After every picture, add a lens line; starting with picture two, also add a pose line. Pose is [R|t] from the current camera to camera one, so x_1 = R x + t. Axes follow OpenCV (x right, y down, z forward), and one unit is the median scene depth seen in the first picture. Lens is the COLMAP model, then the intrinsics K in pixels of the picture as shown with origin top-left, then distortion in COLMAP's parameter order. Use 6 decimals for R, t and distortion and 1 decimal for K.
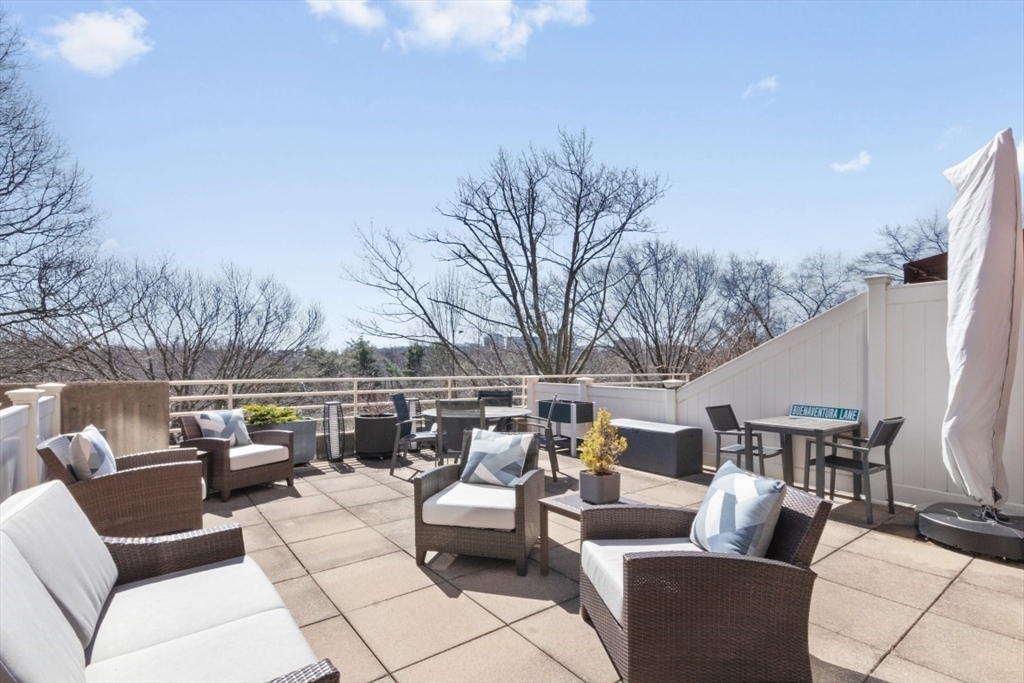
lens RADIAL K [[486.2, 0, 512.0], [0, 486.2, 341.5], [0, 0, 1]] dist [-0.023193, -0.000340]
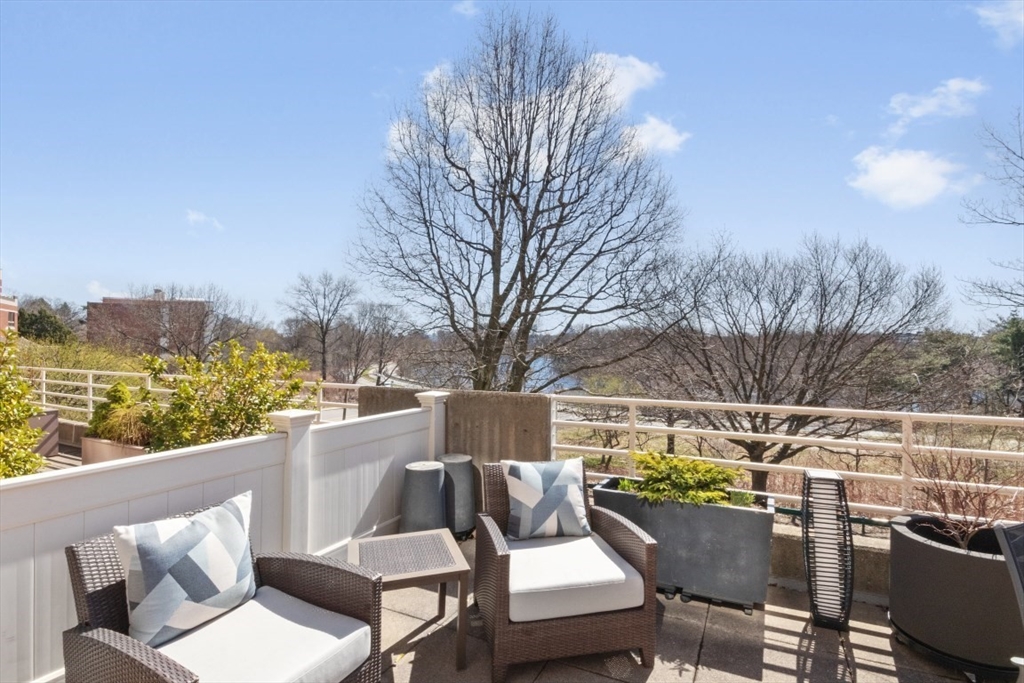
lens RADIAL K [[486.2, 0, 512.0], [0, 486.2, 341.5], [0, 0, 1]] dist [-0.023193, -0.000340]
pose [[0.419471, -0.019828, -0.907552, -0.028281], [0.048336, 0.998831, 0.000519, 0.000912], [0.906481, -0.044085, 0.419939, 0.172977]]
